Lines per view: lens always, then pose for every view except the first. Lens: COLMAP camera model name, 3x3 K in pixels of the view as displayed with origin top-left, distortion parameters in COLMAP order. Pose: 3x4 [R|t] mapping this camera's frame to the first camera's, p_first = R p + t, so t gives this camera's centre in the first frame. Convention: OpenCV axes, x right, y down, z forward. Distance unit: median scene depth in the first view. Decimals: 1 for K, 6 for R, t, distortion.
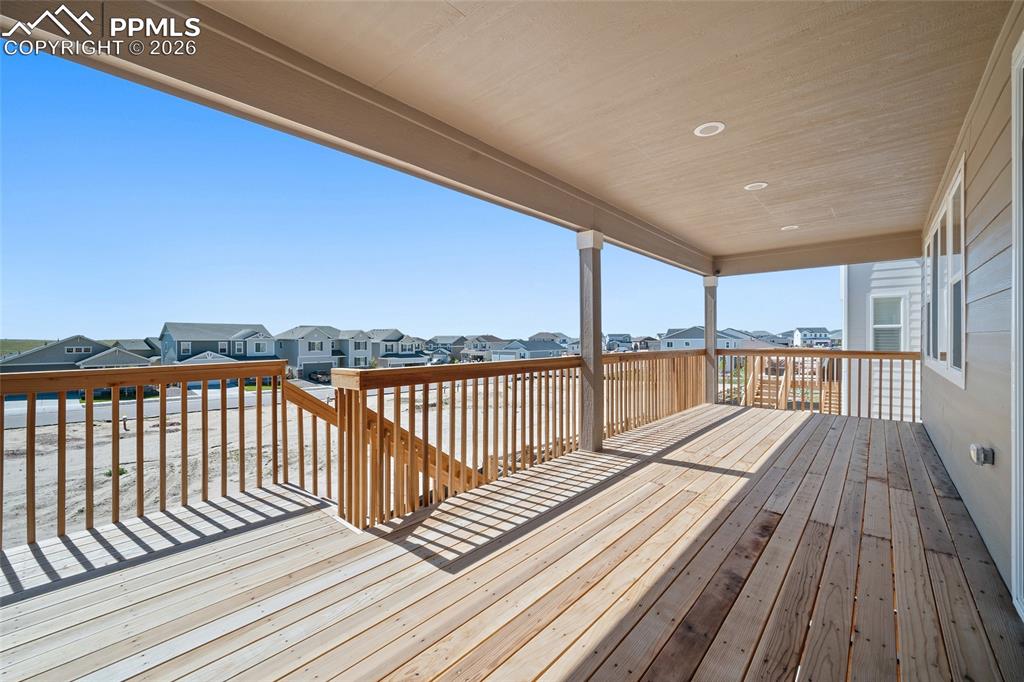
lens RADIAL K [[413.6, 0, 509.5], [0, 413.6, 341.7], [0, 0, 1]] dist [-0.000868, 0.000667]
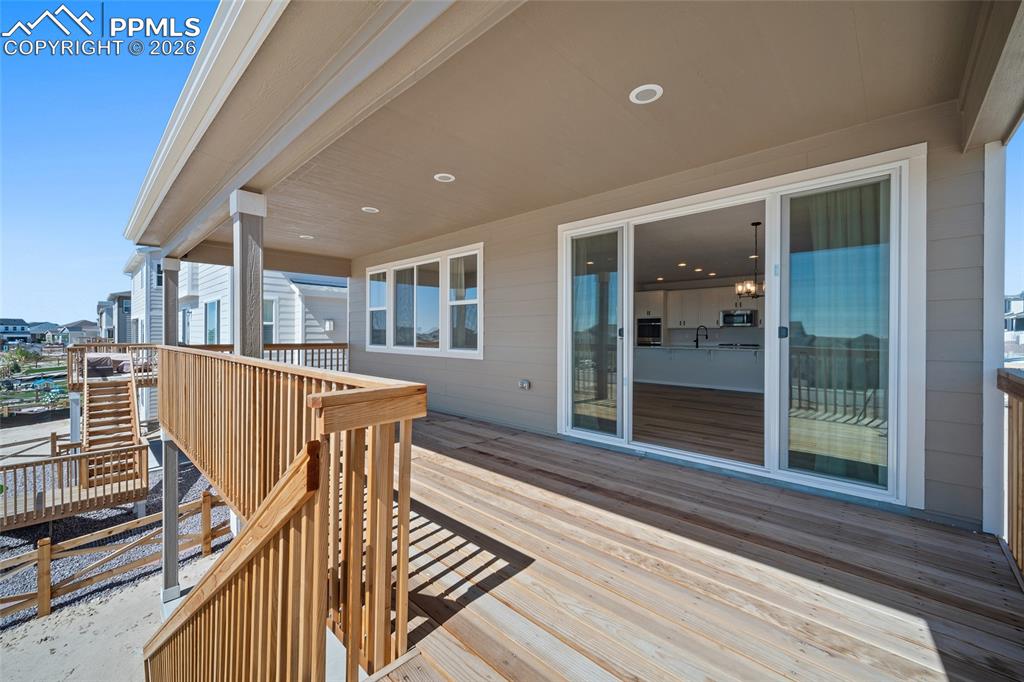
lens RADIAL K [[413.6, 0, 514.2], [0, 413.6, 333.6], [0, 0, 1]] dist [-0.000868, 0.000667]
pose [[0.015165, 0.005469, 0.999870, -0.978858], [0.001421, 0.999984, -0.005491, 0.000848], [-0.999884, 0.001504, 0.015157, 0.861194]]
